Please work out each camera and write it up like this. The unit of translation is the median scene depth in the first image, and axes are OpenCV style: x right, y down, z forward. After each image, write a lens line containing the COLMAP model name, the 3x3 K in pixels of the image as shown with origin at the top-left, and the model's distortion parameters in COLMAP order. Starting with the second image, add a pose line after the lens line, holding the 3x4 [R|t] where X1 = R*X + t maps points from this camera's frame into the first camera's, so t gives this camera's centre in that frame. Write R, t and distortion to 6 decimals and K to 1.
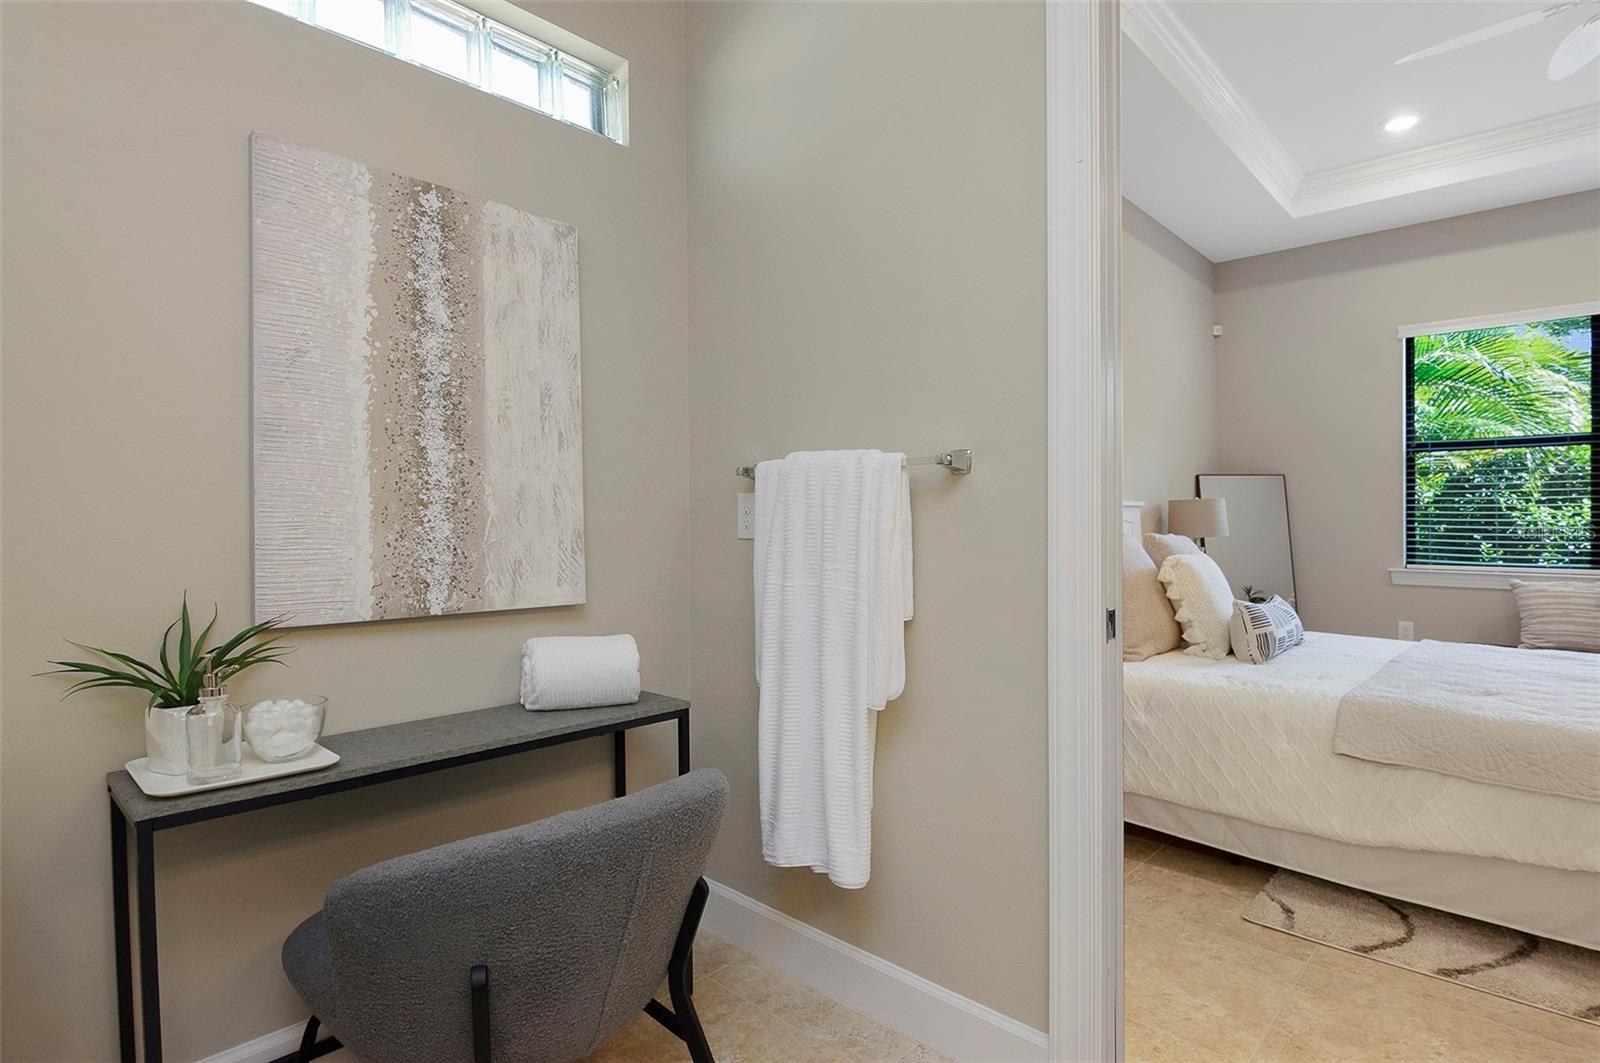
lens RADIAL K [[814.7, 0, 798.0], [0, 814.7, 532.8], [0, 0, 1]] dist [-0.007142, 0.002322]
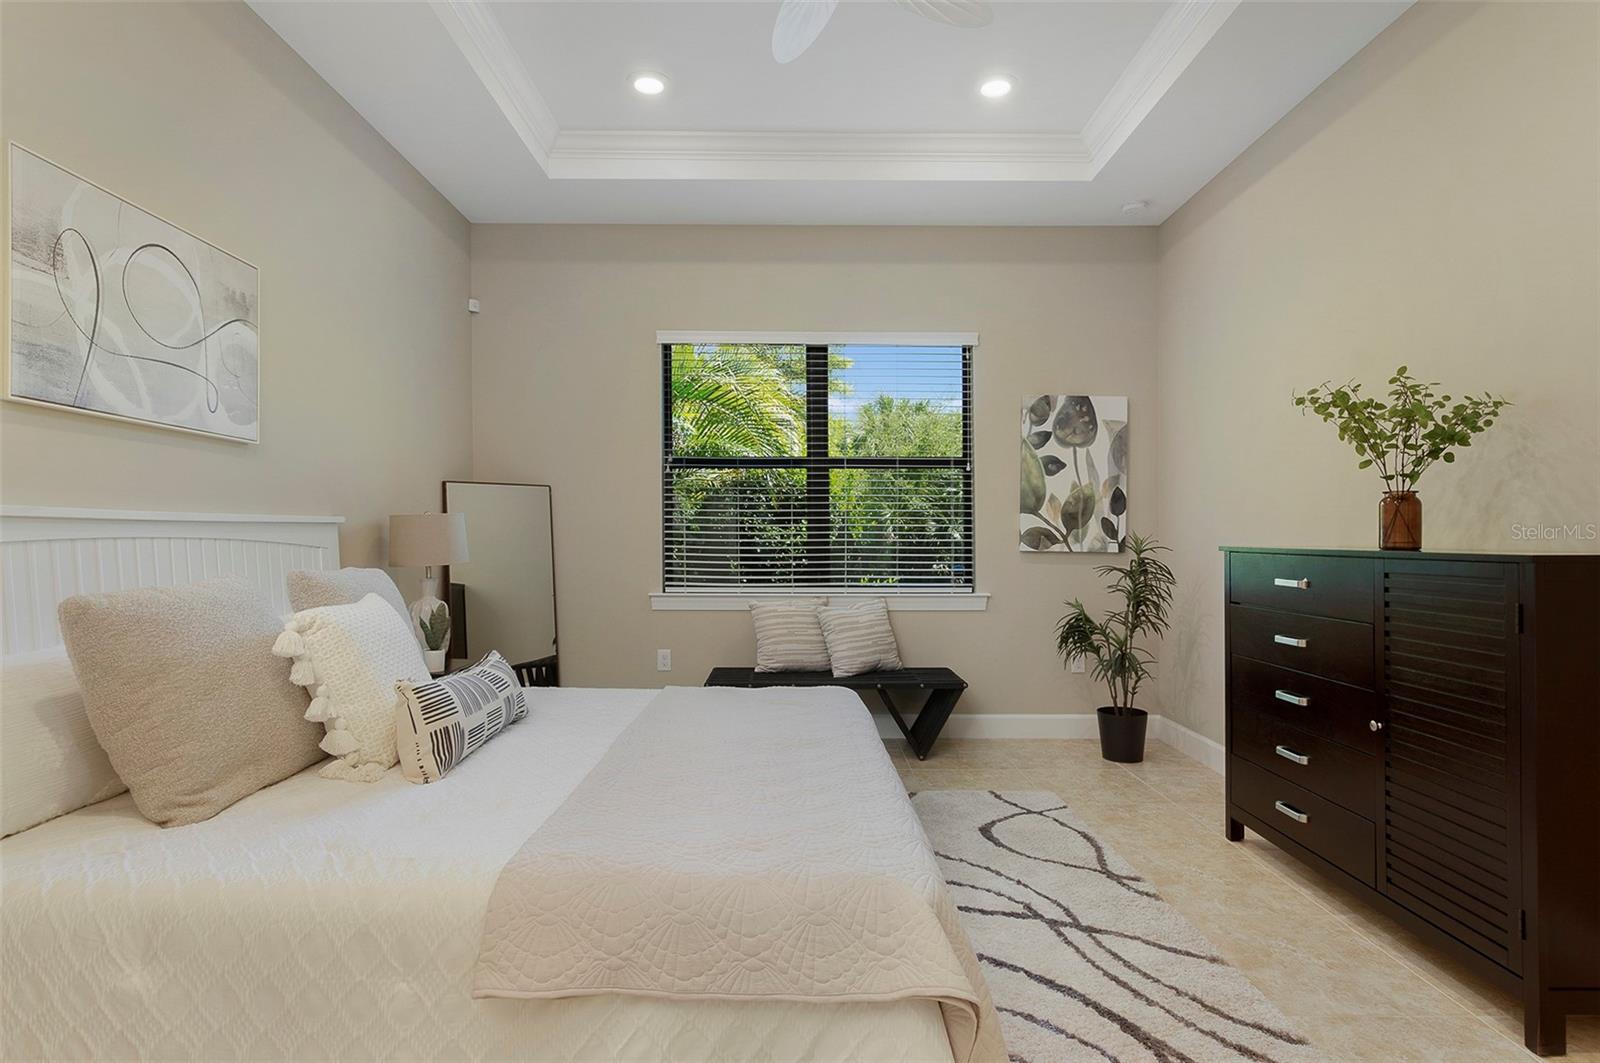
lens RADIAL K [[814.7, 0, 802.2], [0, 814.7, 541.8], [0, 0, 1]] dist [-0.007142, 0.002322]
pose [[0.719212, -0.005448, 0.694769, 0.220189], [0.004911, 0.999984, 0.002757, -0.016227], [-0.694773, 0.001429, 0.719228, 0.225400]]
